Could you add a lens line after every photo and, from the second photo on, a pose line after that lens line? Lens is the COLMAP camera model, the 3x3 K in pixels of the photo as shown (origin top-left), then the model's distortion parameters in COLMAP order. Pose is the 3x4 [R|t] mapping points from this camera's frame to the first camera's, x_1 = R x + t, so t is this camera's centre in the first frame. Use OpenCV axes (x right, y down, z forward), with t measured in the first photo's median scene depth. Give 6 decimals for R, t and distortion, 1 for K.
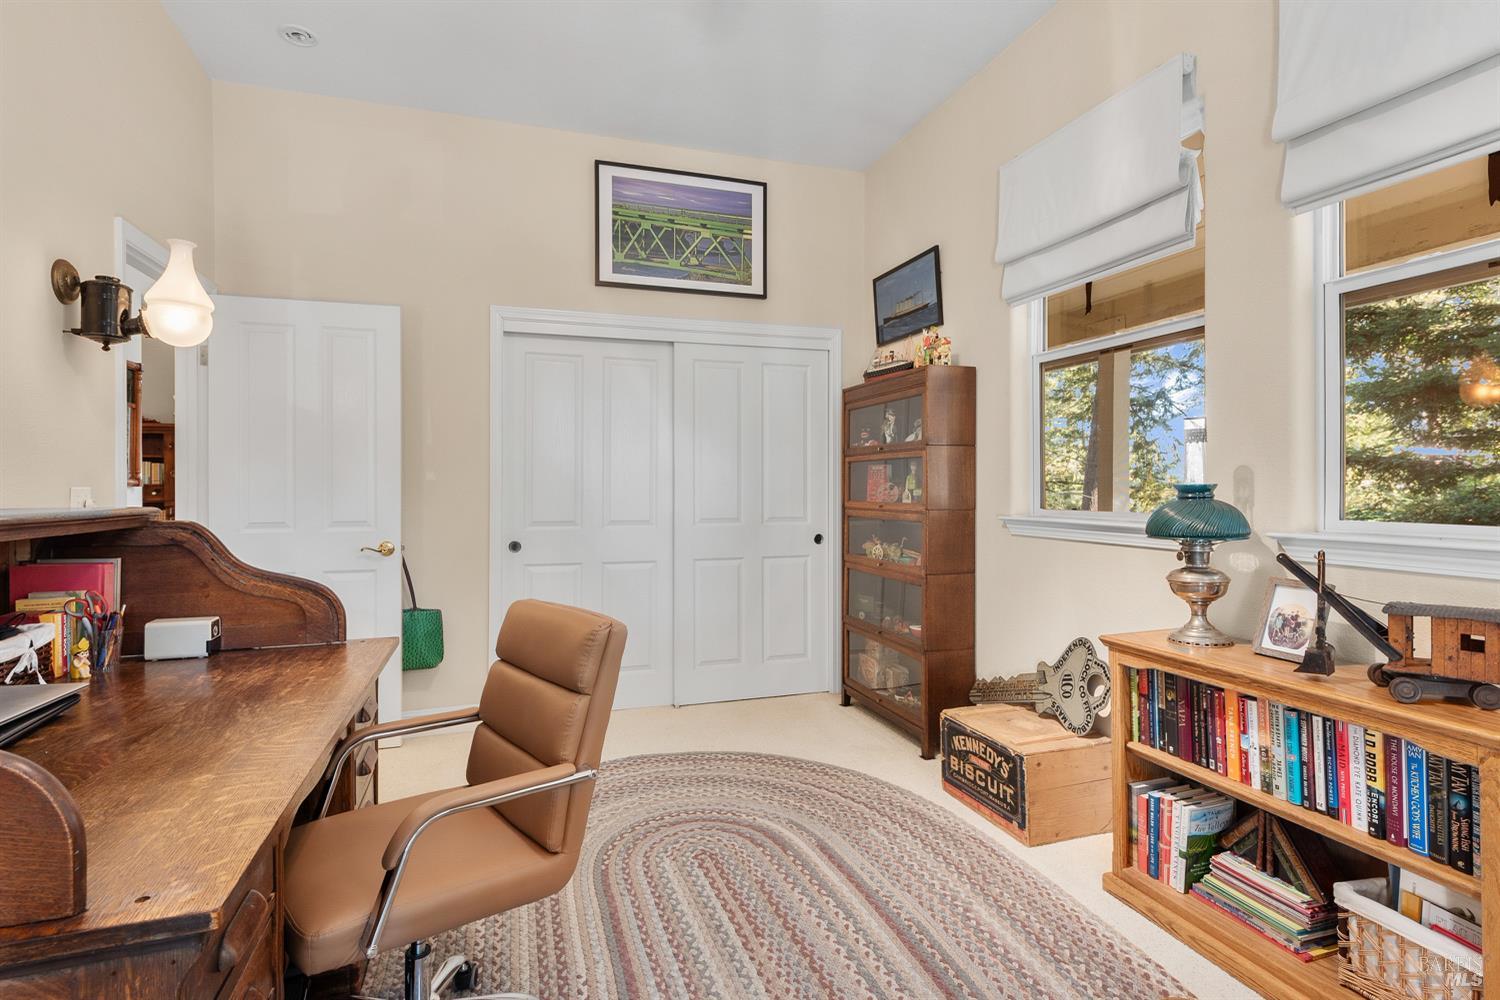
lens RADIAL K [[781.3, 0, 750.1], [0, 781.3, 495.0], [0, 0, 1]] dist [0.001055, -0.000875]
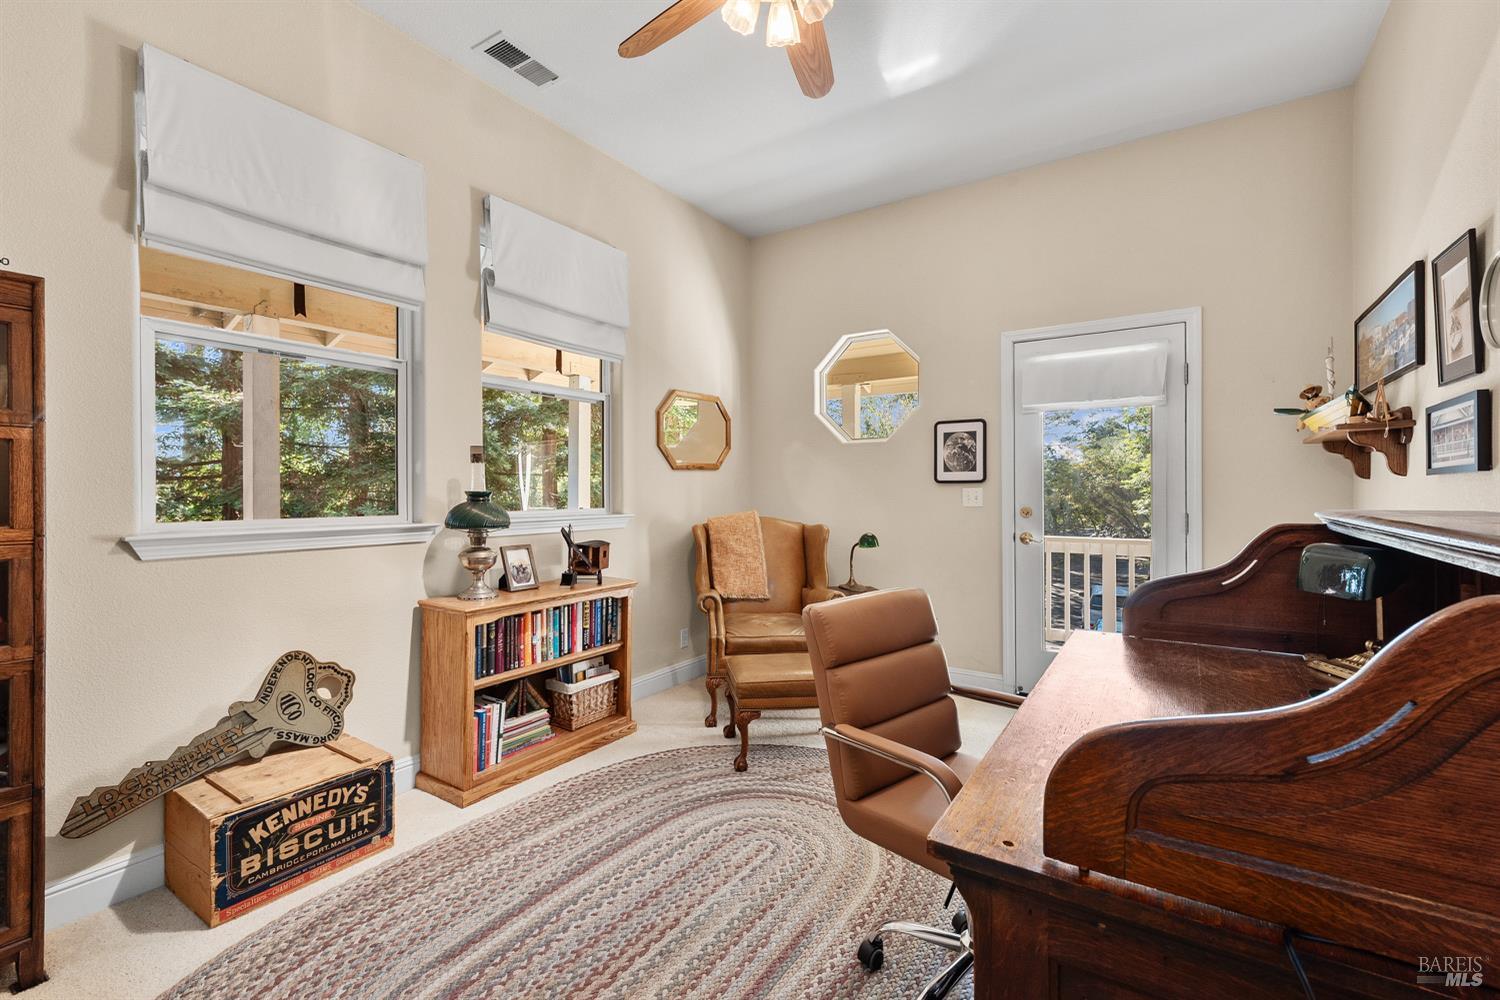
lens RADIAL K [[670.3, 0, 749.5], [0, 670.3, 497.2], [0, 0, 1]] dist [0.000746, -0.001065]
pose [[-0.646437, -0.005822, 0.762945, -0.595772], [0.009514, 0.999832, 0.015690, -0.014557], [-0.762908, 0.017402, -0.646273, 1.170797]]
